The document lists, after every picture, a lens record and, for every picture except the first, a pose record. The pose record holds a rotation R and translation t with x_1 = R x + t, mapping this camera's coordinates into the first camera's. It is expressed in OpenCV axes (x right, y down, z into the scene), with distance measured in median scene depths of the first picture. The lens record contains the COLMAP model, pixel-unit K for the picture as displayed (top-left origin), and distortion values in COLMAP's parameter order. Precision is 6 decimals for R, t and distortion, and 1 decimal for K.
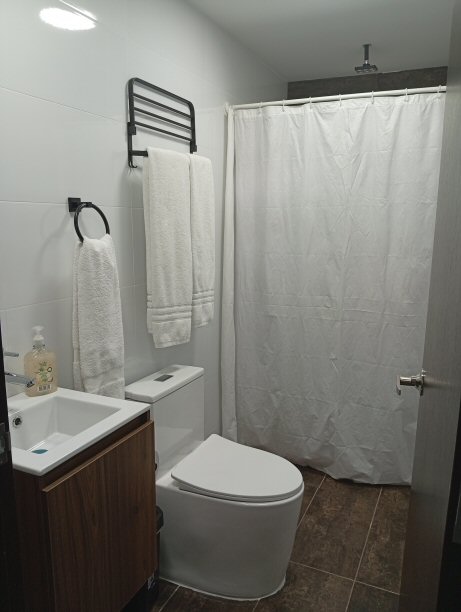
lens RADIAL K [[471.2, 0, 231.9], [0, 471.2, 305.5], [0, 0, 1]] dist [0.048609, -0.089439]
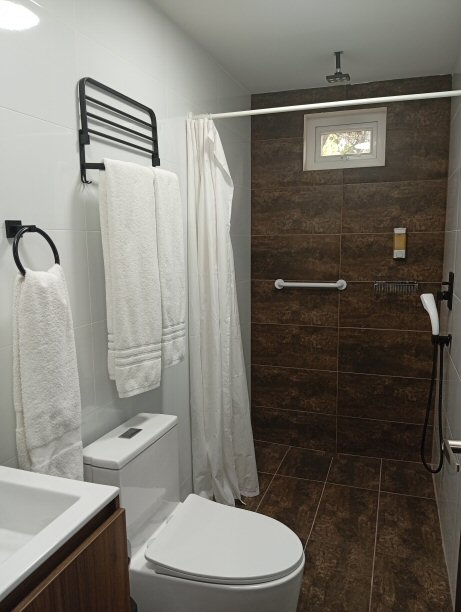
lens RADIAL K [[471.2, 0, 232.9], [0, 471.2, 302.1], [0, 0, 1]] dist [0.048609, -0.089439]
pose [[0.994725, -0.033774, 0.096857, -0.039138], [0.038061, 0.998360, -0.042764, -0.035056], [-0.095254, 0.046225, 0.994379, 0.149036]]
